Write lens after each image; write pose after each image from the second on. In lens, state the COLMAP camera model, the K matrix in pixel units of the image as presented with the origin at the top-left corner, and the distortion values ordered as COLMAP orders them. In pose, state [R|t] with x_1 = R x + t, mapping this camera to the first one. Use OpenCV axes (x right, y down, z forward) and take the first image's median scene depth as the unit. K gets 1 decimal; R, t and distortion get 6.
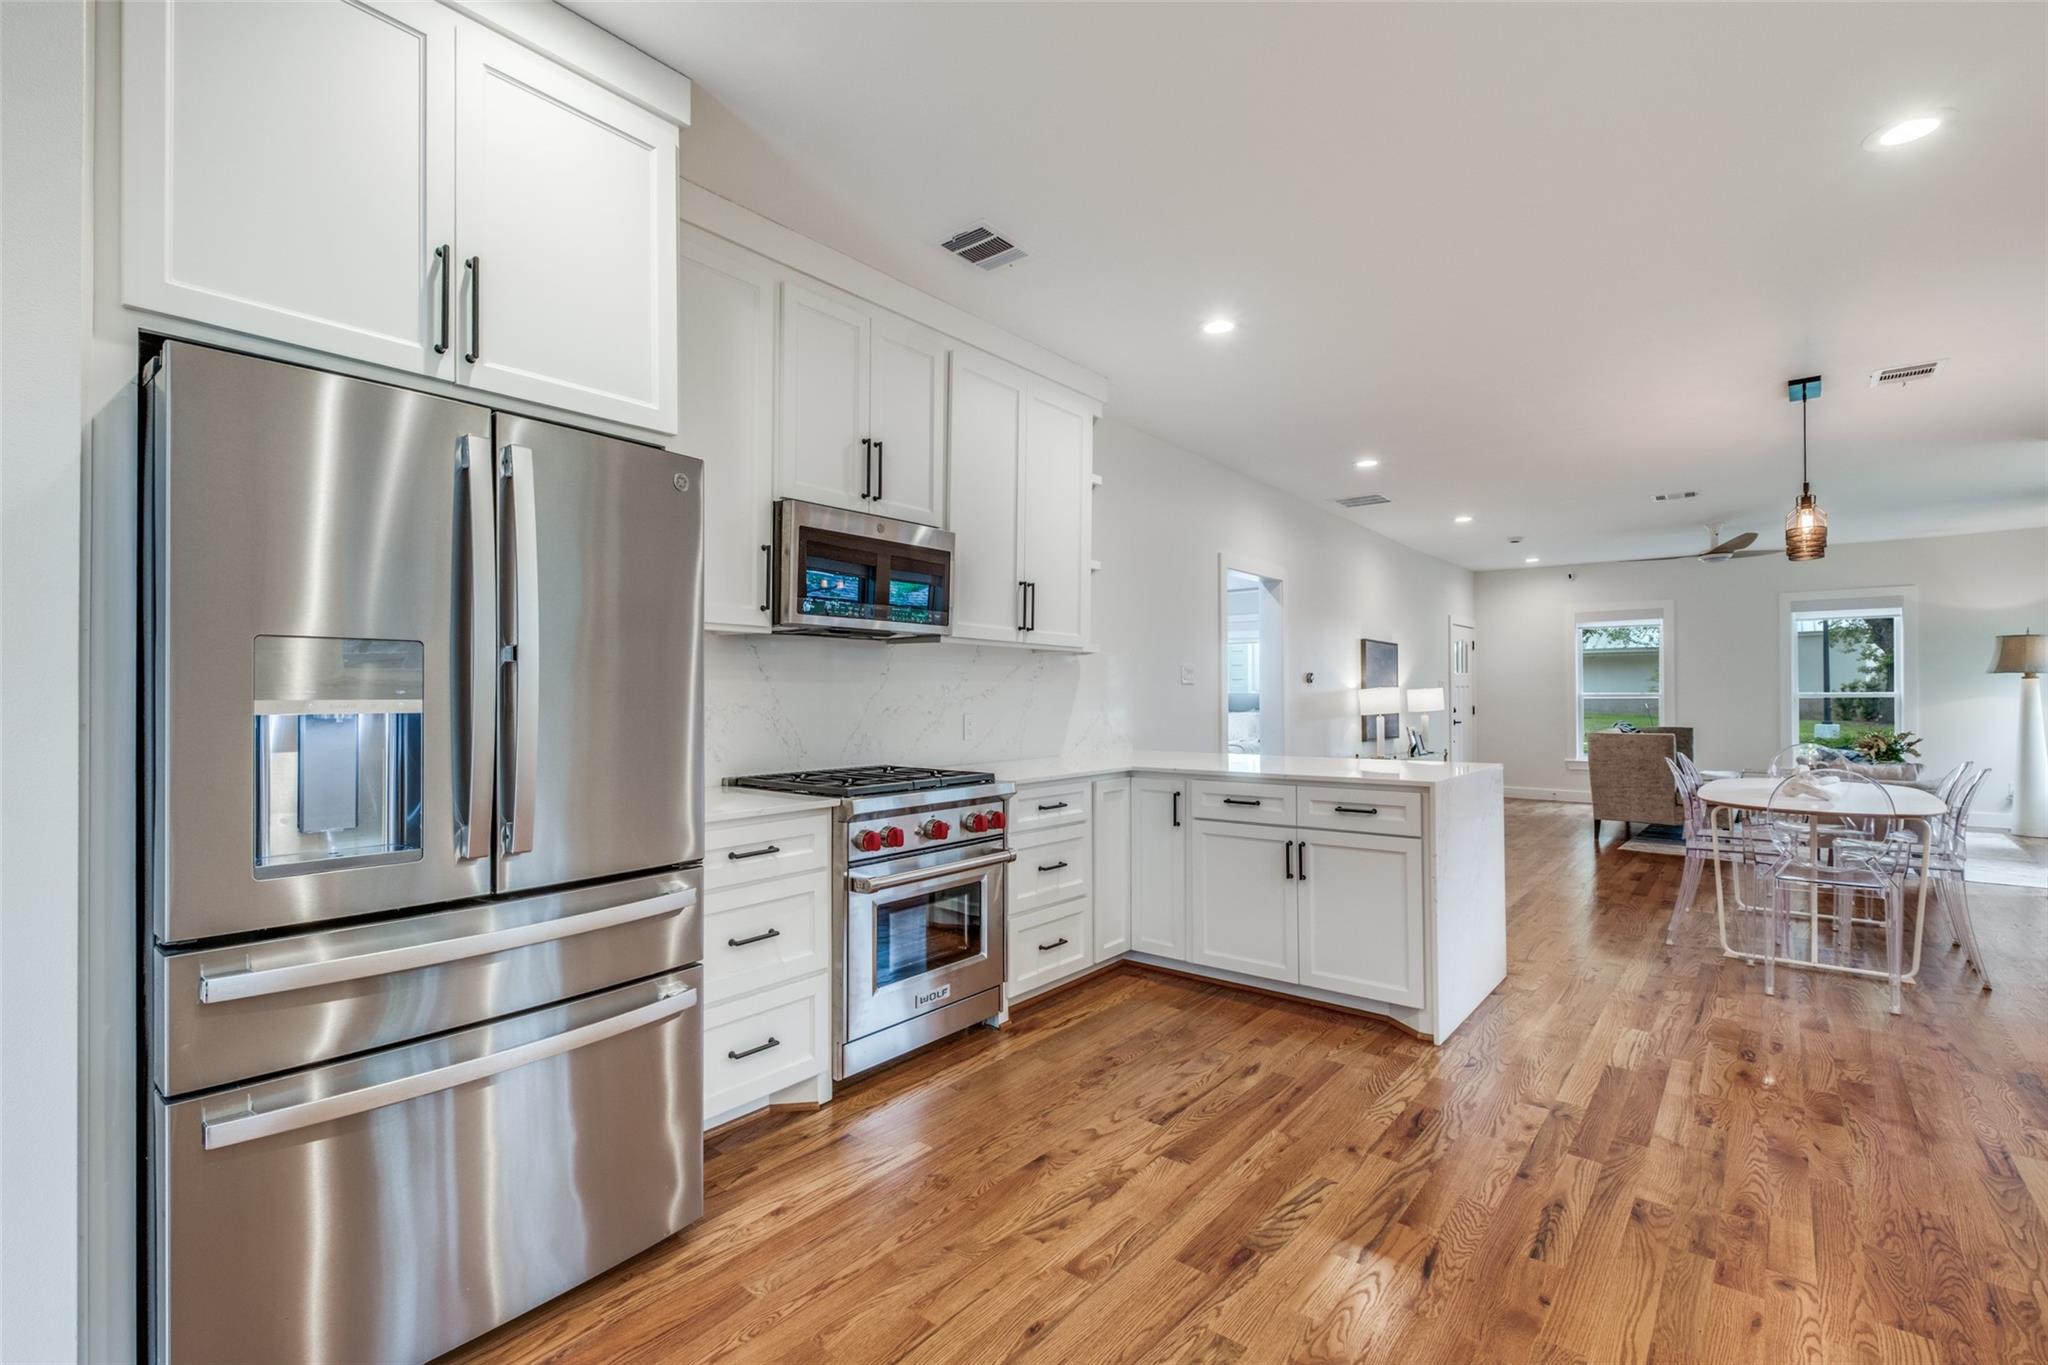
lens RADIAL K [[935.9, 0, 1021.4], [0, 935.9, 685.6], [0, 0, 1]] dist [0.004724, -0.000272]
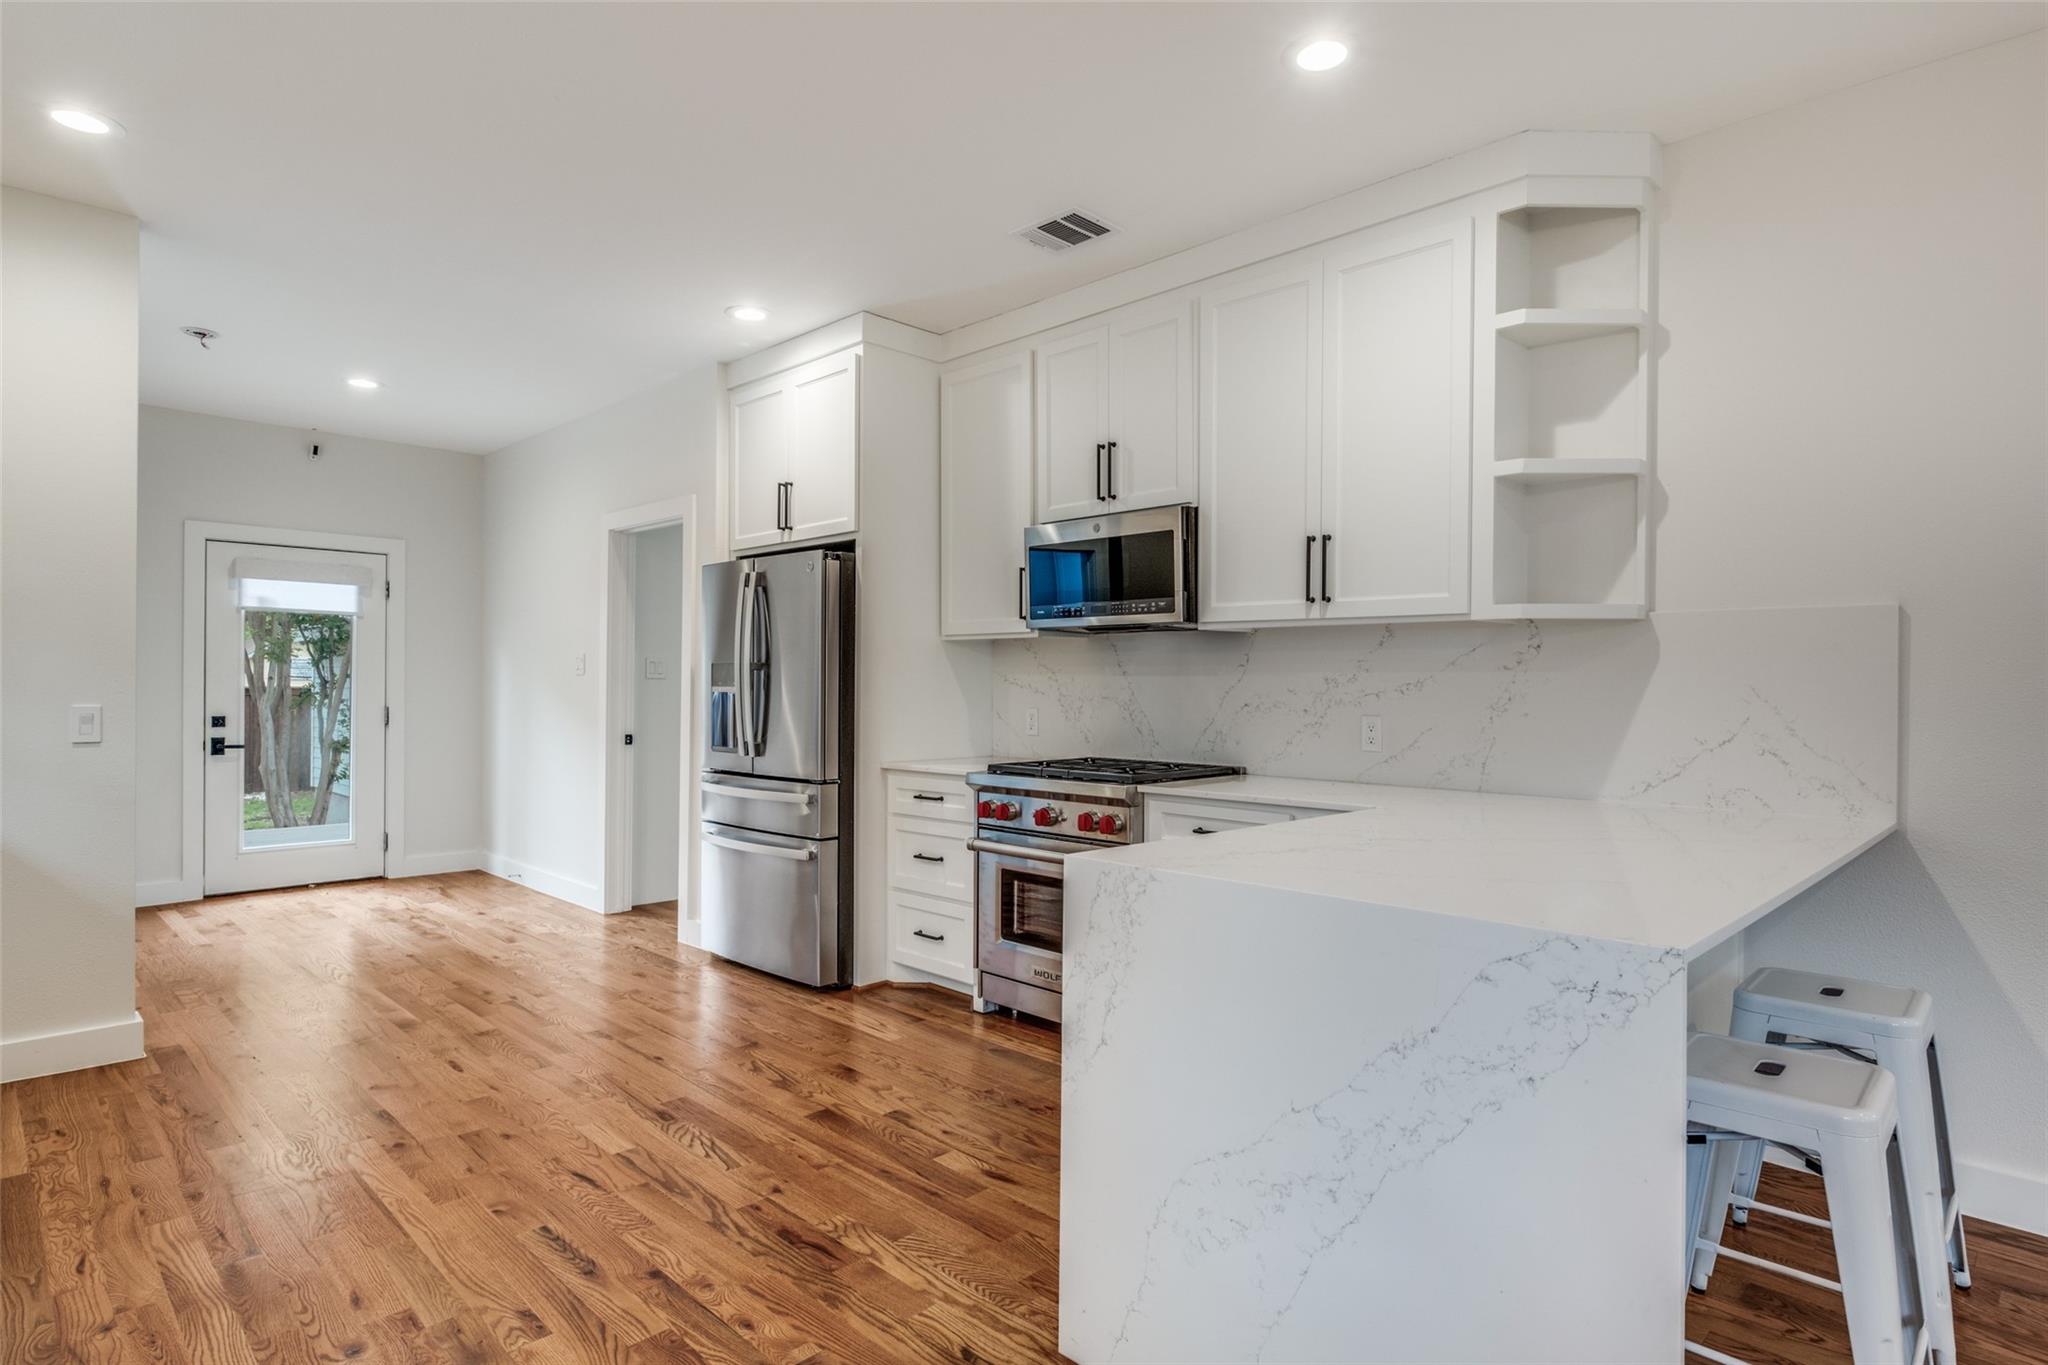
lens RADIAL K [[1095.5, 0, 1021.3], [0, 1095.5, 685.9], [0, 0, 1]] dist [0.004410, 0.000677]
pose [[-0.117716, 0.000271, -0.993047, 1.338537], [0.004060, 0.999992, -0.000208, 0.009092], [0.993039, -0.004056, -0.117716, 1.323691]]
